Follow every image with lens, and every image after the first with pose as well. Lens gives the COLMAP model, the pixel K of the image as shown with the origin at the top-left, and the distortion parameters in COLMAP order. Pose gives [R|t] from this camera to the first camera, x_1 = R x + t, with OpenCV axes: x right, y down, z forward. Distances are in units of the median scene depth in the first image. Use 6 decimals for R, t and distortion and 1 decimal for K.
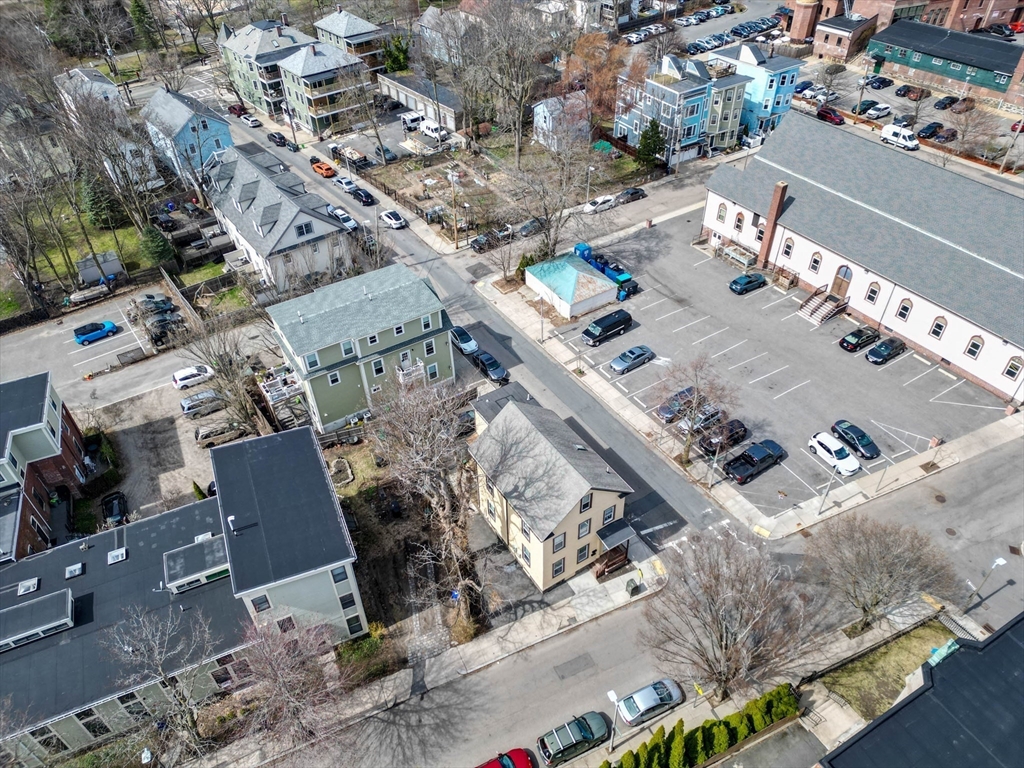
lens RADIAL K [[723.3, 0, 511.9], [0, 723.3, 384.8], [0, 0, 1]] dist [0.053109, -0.034626]
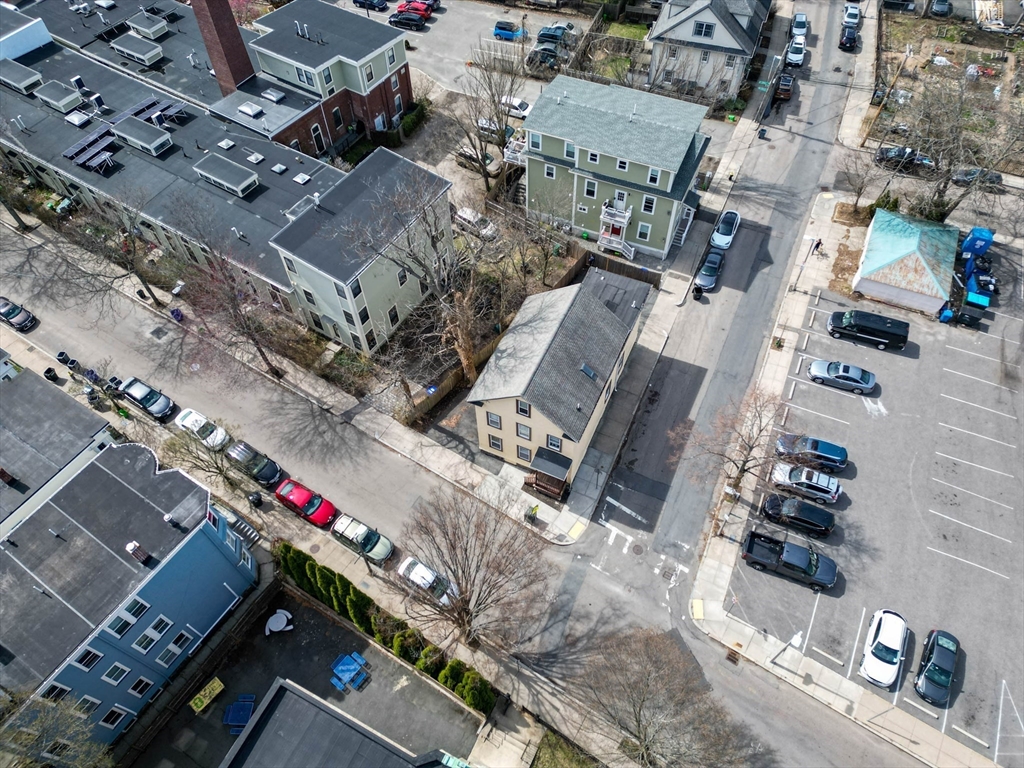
lens RADIAL K [[723.3, 0, 509.1], [0, 723.3, 386.1], [0, 0, 1]] dist [0.053109, -0.034626]
pose [[0.539620, 0.687879, -0.485421, 0.406187], [-0.541863, 0.725045, 0.425081, -0.186790], [0.644356, 0.033649, 0.763985, 0.215591]]
